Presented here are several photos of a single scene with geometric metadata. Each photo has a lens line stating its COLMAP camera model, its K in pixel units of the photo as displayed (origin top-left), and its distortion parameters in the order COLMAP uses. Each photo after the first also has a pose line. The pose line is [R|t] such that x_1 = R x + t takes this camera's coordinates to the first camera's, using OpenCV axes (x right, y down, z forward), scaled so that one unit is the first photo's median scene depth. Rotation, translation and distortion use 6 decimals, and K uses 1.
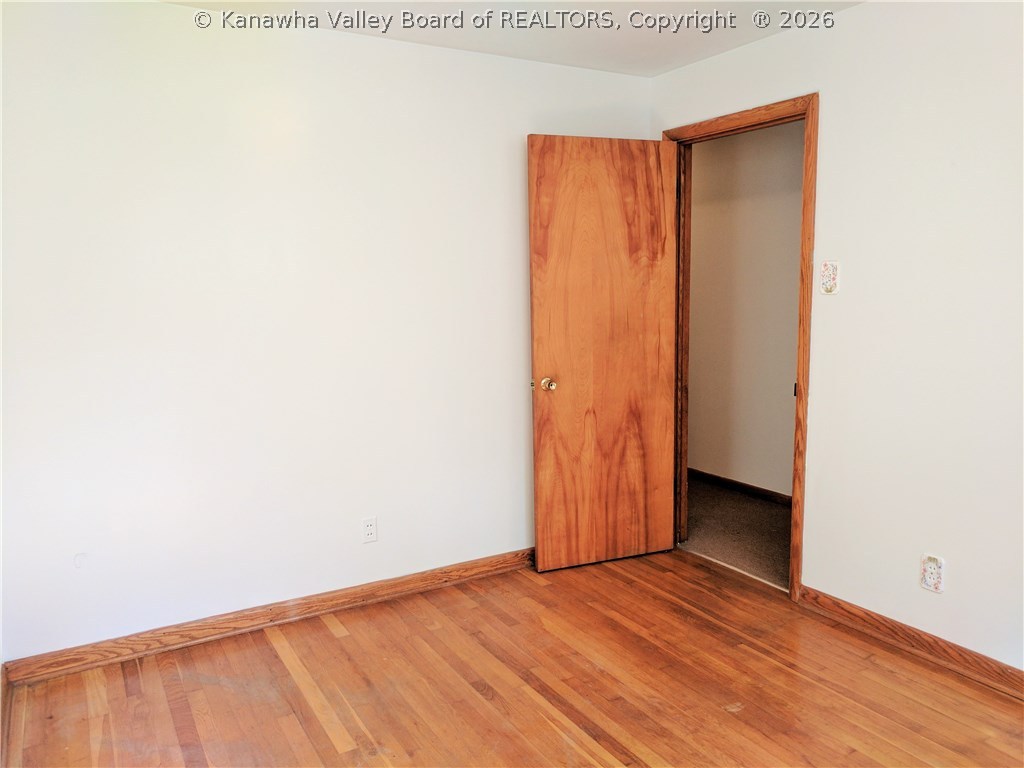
lens RADIAL K [[792.1, 0, 512.0], [0, 792.1, 384.0], [0, 0, 1]] dist [0.000251, -0.003165]
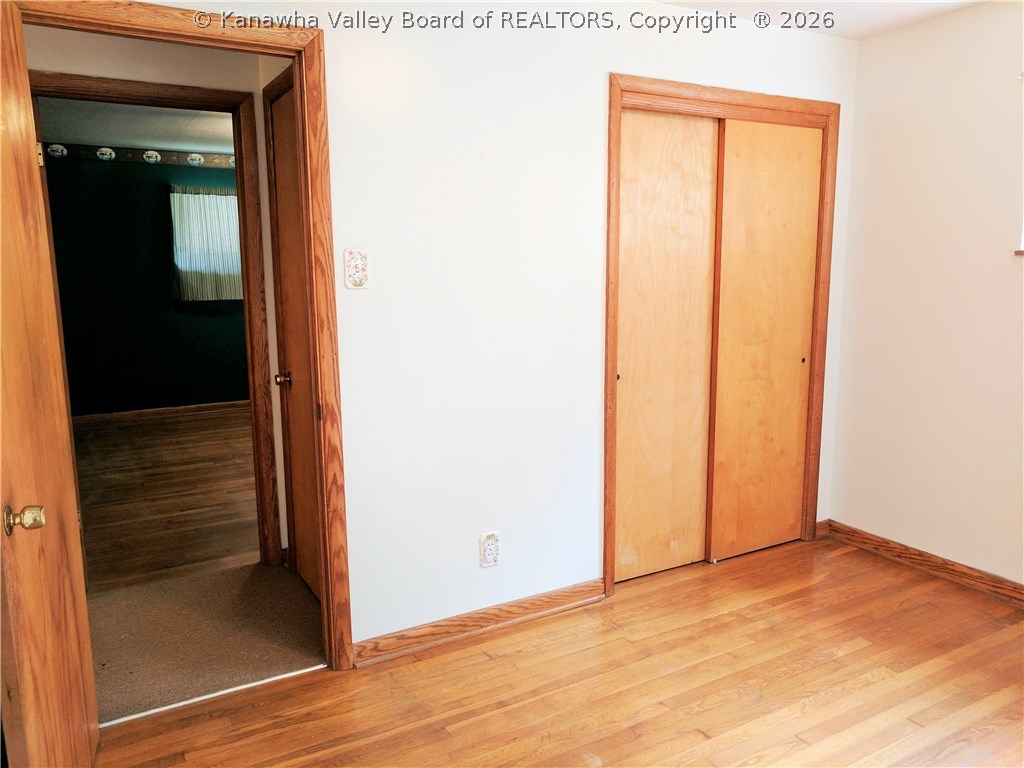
lens RADIAL K [[792.1, 0, 512.0], [0, 792.1, 384.0], [0, 0, 1]] dist [0.000251, -0.003165]
pose [[-0.015524, -0.150217, 0.988531, -0.438544], [0.130029, 0.979952, 0.150955, -0.121186], [-0.991389, 0.130881, 0.004320, 0.862493]]
